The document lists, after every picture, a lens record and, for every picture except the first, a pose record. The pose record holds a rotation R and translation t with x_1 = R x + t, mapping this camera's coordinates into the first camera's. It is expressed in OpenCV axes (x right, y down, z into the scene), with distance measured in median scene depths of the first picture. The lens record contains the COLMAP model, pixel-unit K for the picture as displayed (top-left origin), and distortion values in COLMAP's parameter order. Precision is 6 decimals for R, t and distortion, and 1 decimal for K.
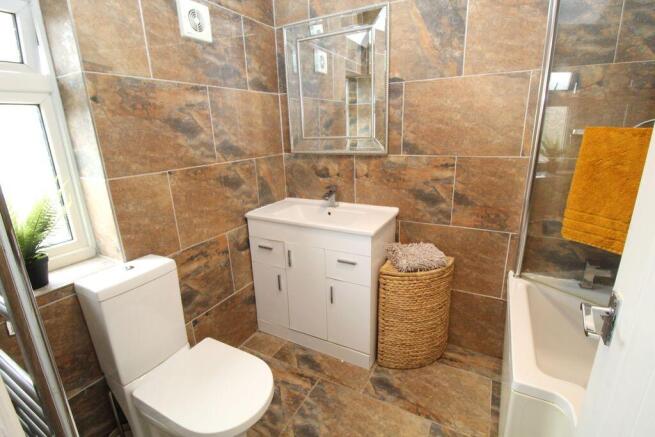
lens RADIAL K [[307.7, 0, 328.5], [0, 307.7, 218.8], [0, 0, 1]] dist [-0.010036, -0.008607]
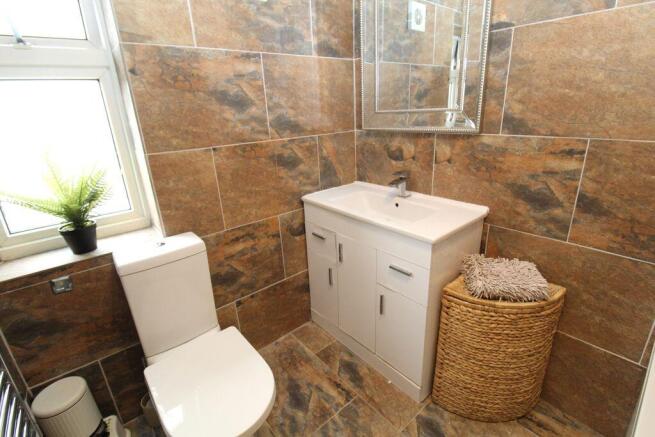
lens RADIAL K [[307.7, 0, 325.8], [0, 307.7, 216.4], [0, 0, 1]] dist [-0.010036, -0.008607]
pose [[0.929252, 0.111467, -0.352230, 0.140760], [-0.088217, 0.992767, 0.081439, -0.043735], [0.358760, -0.044604, 0.932364, 0.194194]]
